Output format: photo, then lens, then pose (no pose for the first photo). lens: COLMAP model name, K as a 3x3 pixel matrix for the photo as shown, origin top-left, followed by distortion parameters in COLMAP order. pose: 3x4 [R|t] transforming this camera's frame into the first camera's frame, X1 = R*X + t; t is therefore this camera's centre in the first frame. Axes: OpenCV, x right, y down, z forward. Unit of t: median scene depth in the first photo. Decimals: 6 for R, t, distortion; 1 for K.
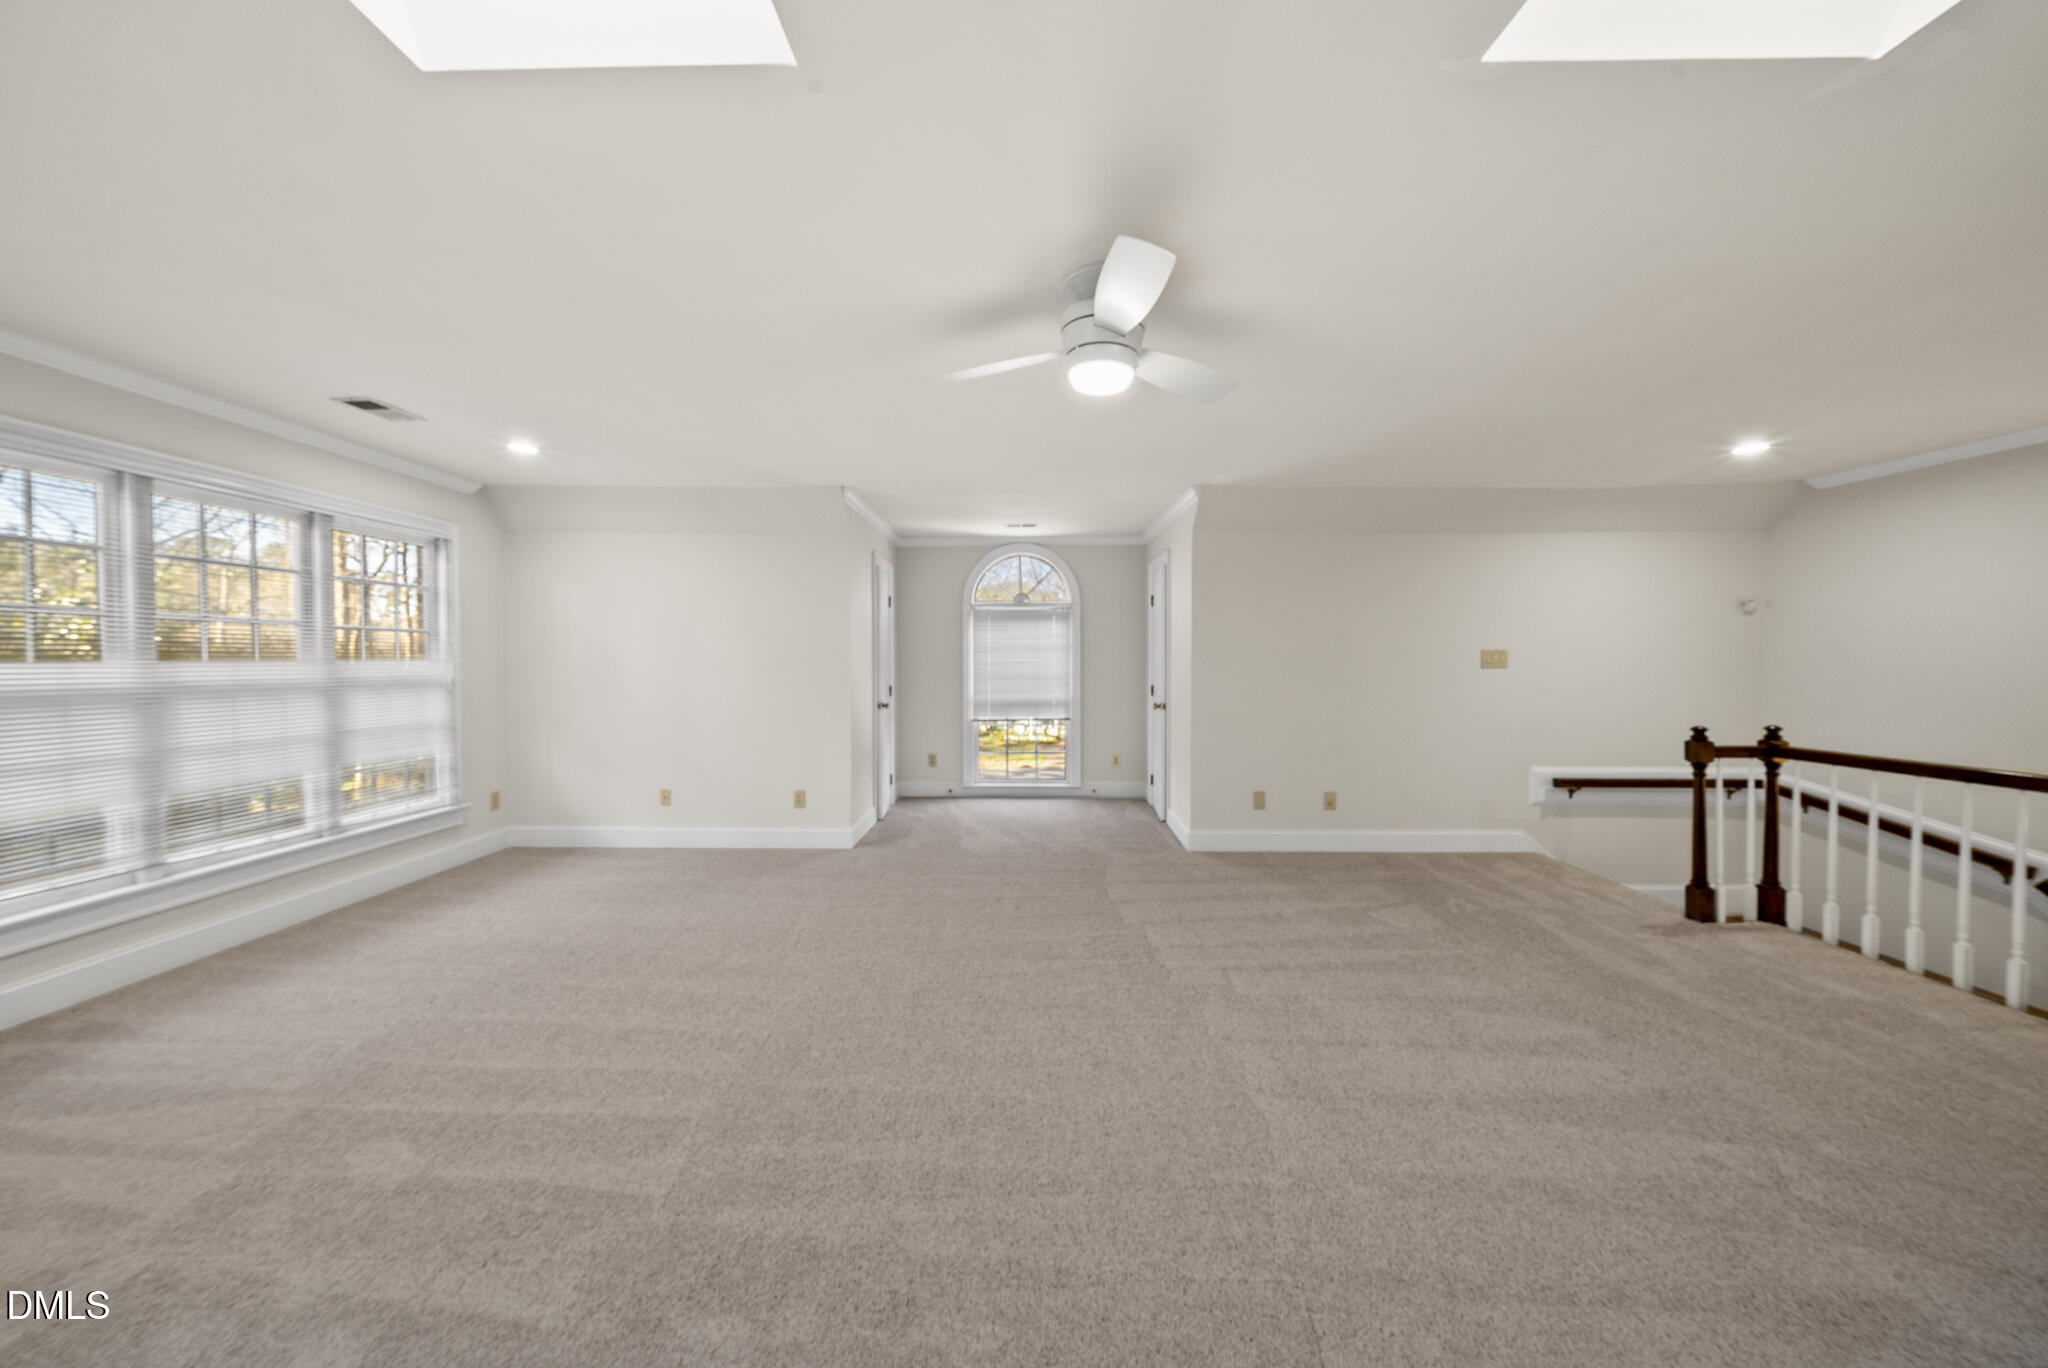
lens RADIAL K [[702.6, 0, 1015.7], [0, 702.6, 665.7], [0, 0, 1]] dist [0.001053, -0.000323]
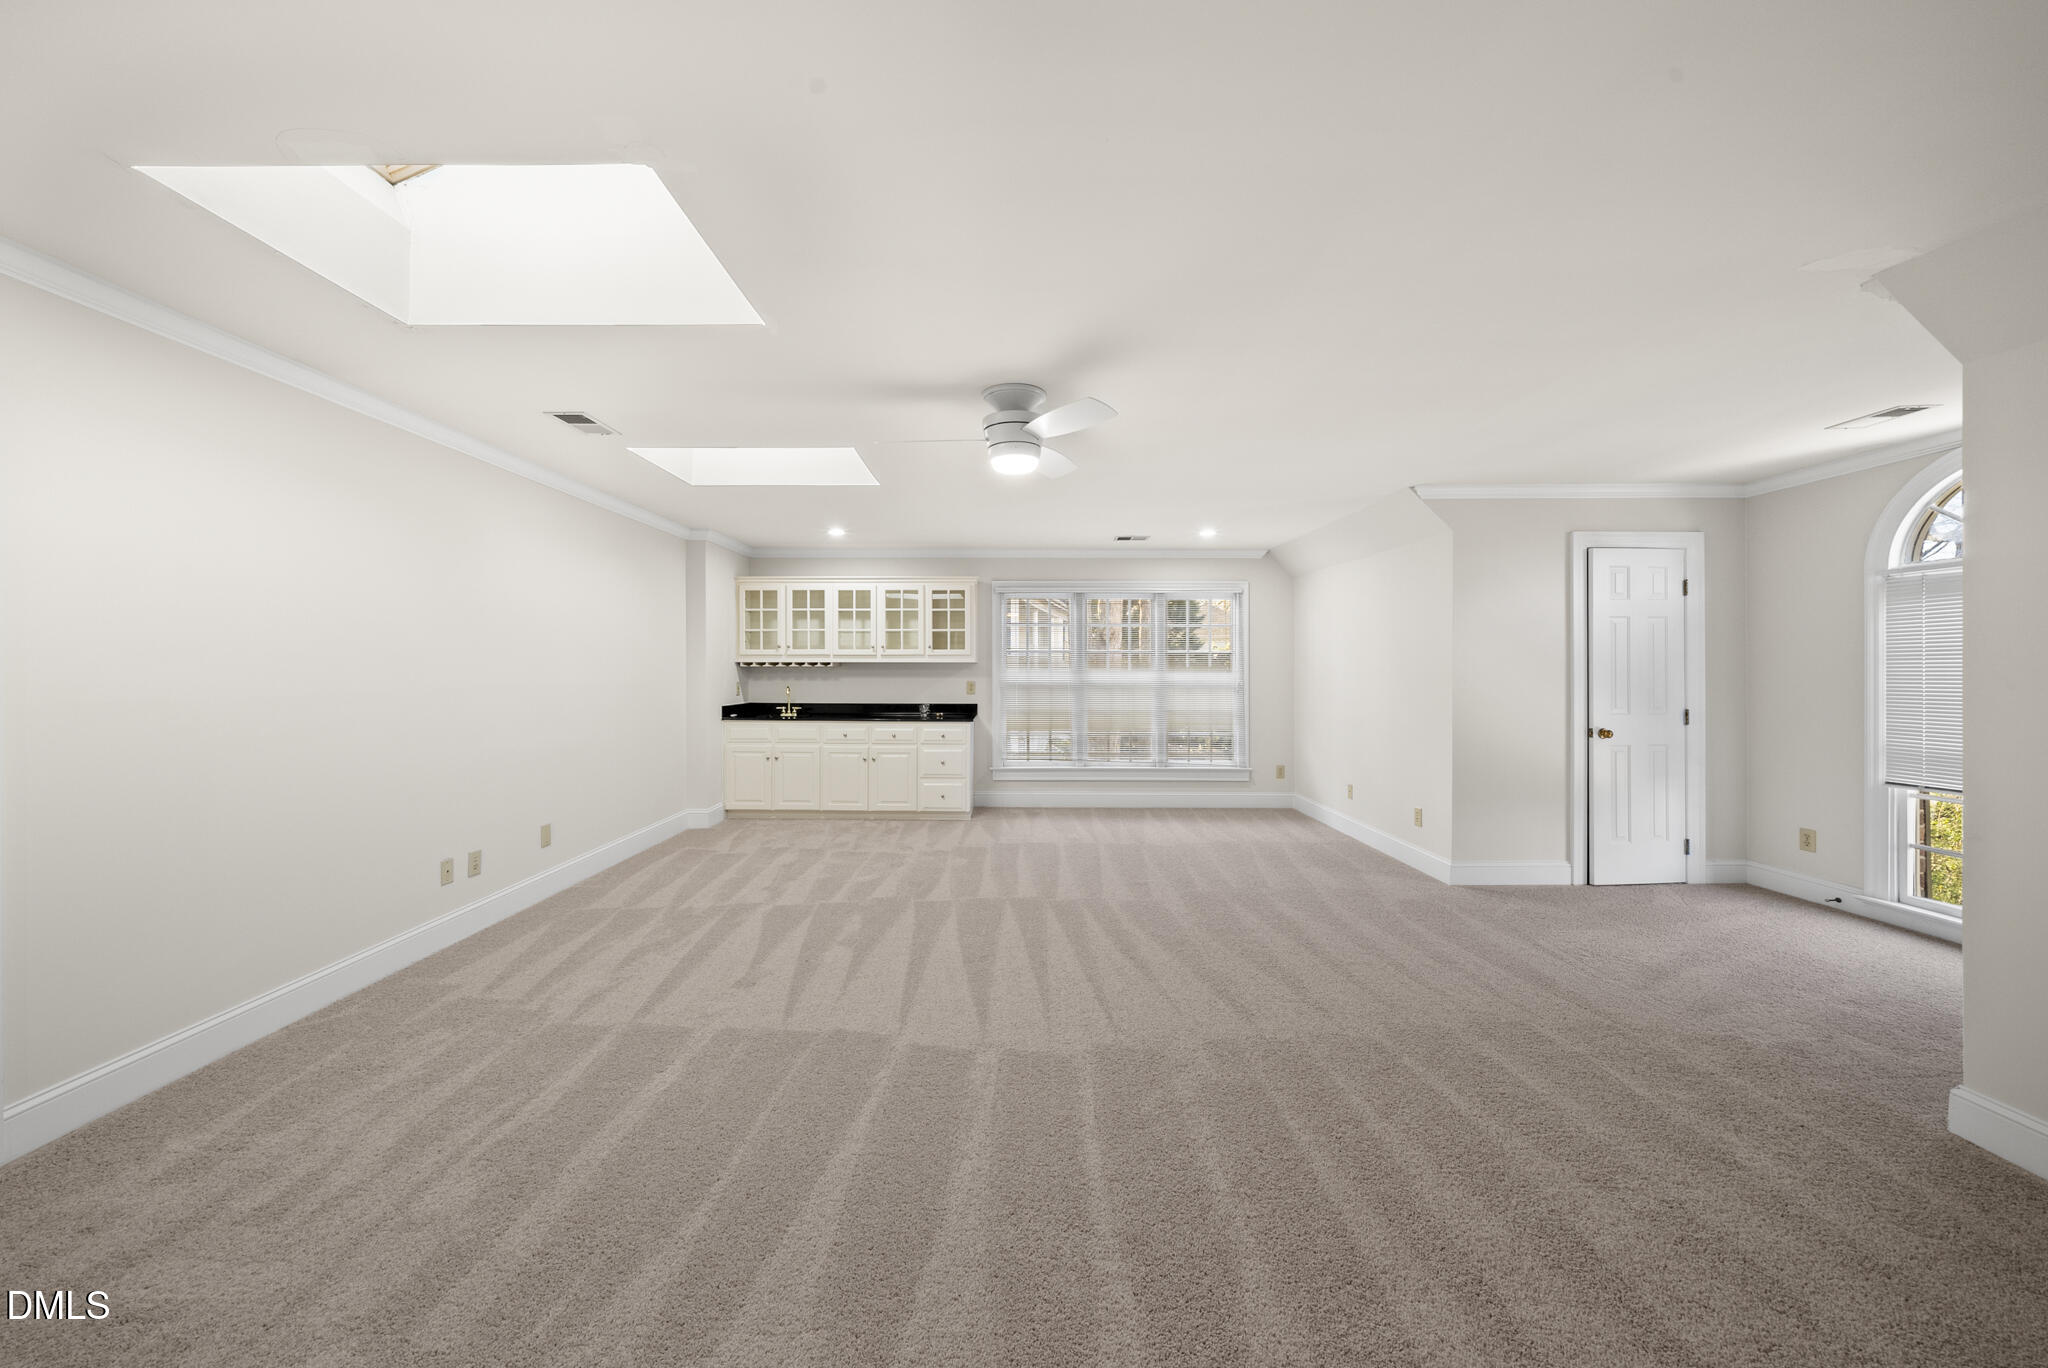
lens RADIAL K [[702.6, 0, 1023.8], [0, 702.6, 676.5], [0, 0, 1]] dist [0.001053, -0.000323]
pose [[0.032439, 0.007064, -0.999449, 0.707402], [-0.012266, 0.999903, 0.006669, -0.001255], [0.999398, 0.012043, 0.032522, 0.479418]]
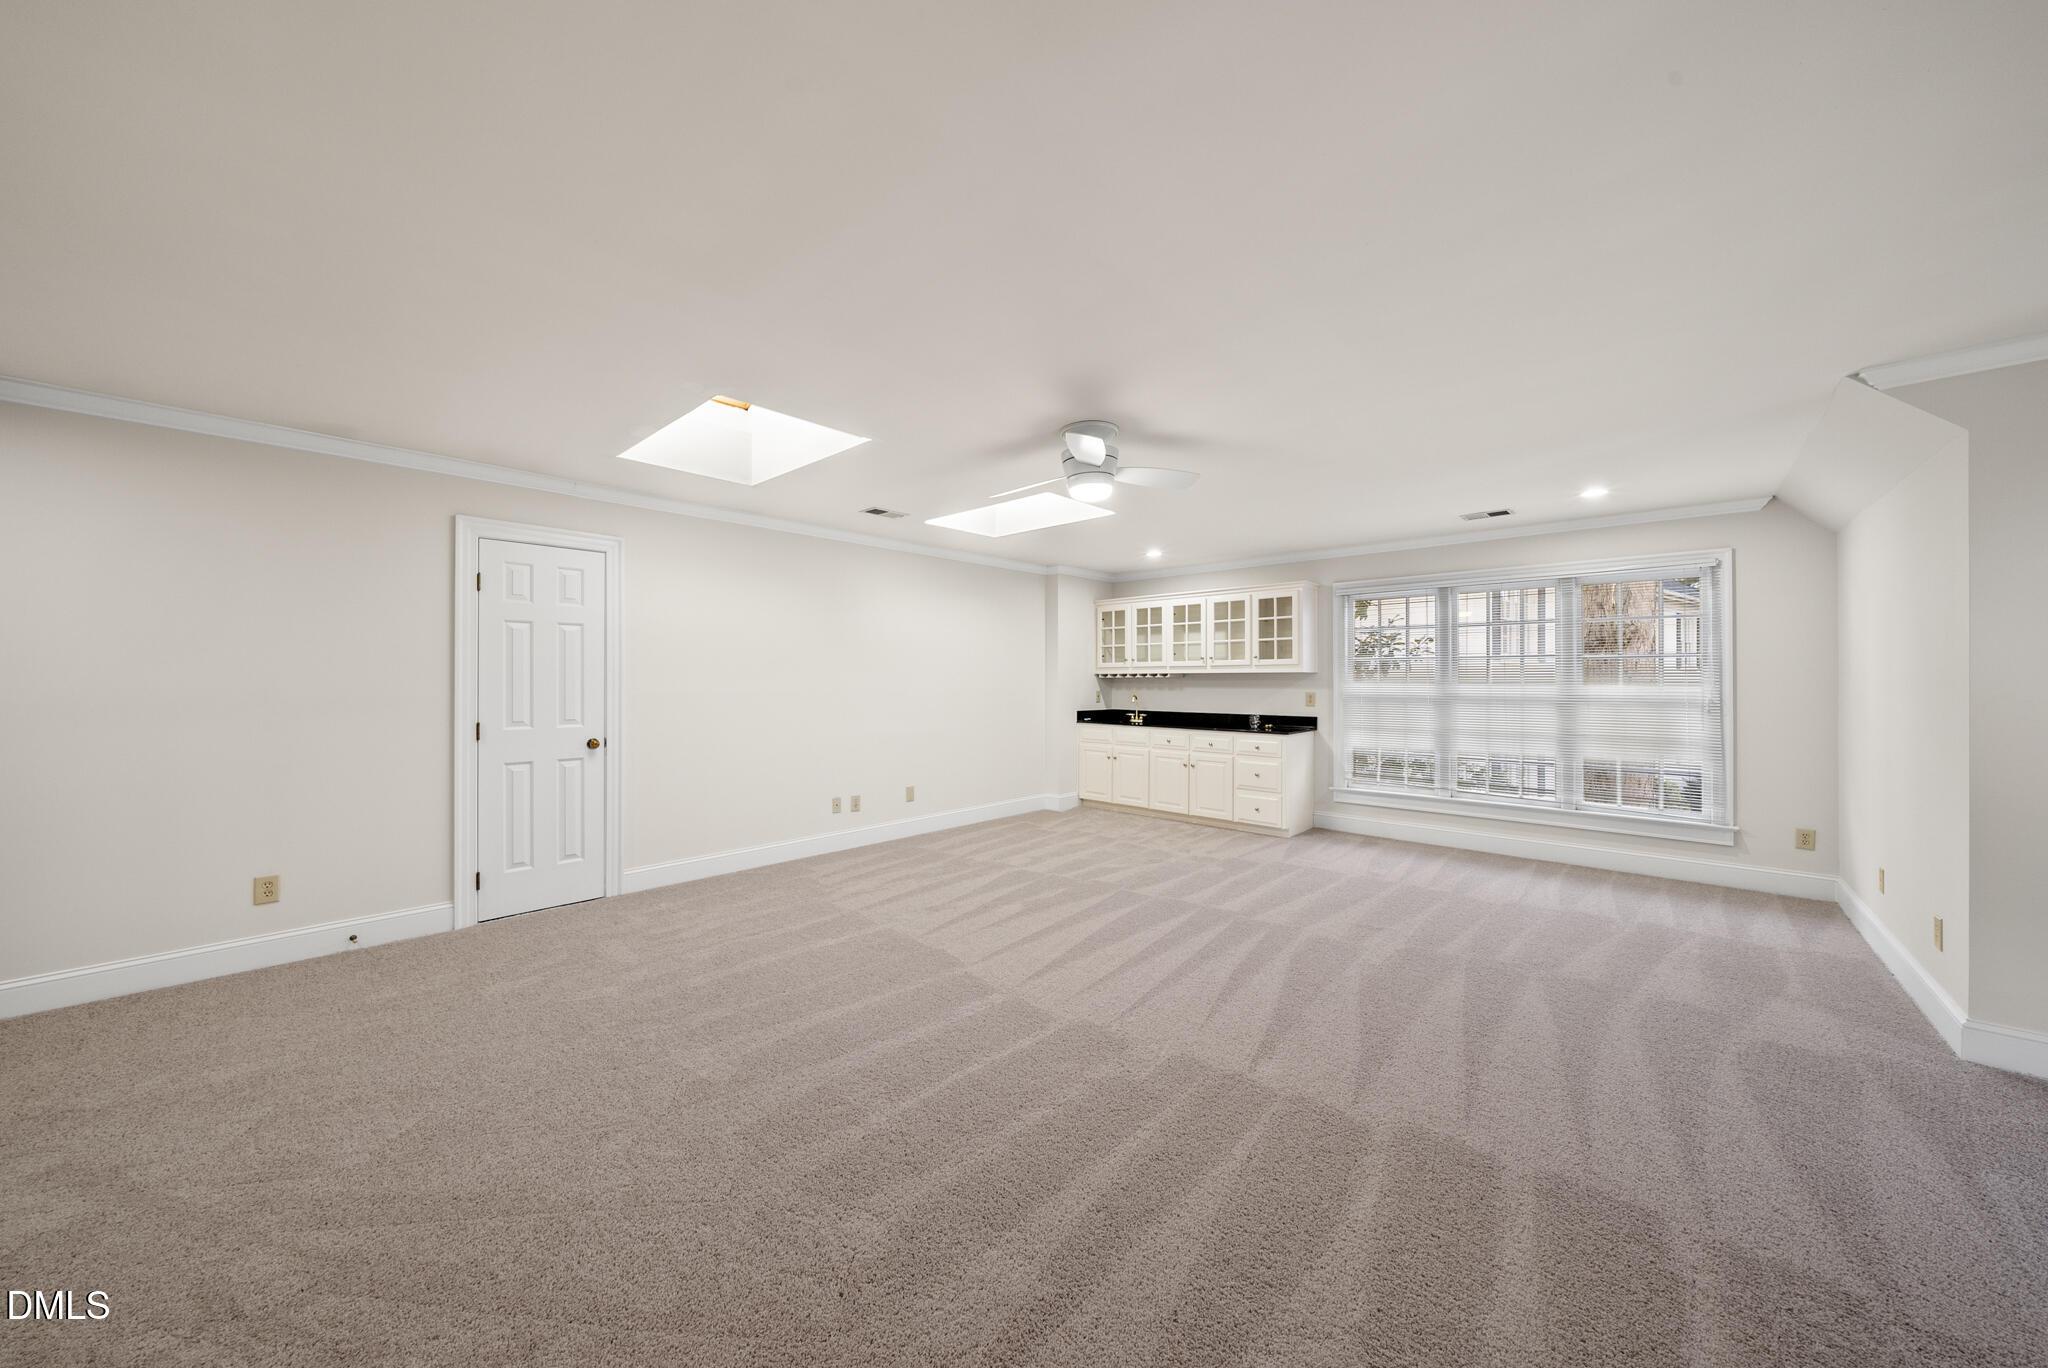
lens RADIAL K [[702.6, 0, 1005.5], [0, 702.6, 680.9], [0, 0, 1]] dist [0.001053, -0.000323]
pose [[-0.653196, -0.004875, -0.757174, 0.661505], [-0.012192, 0.999917, 0.004080, -0.001066], [0.757091, 0.011896, -0.653201, 0.886610]]
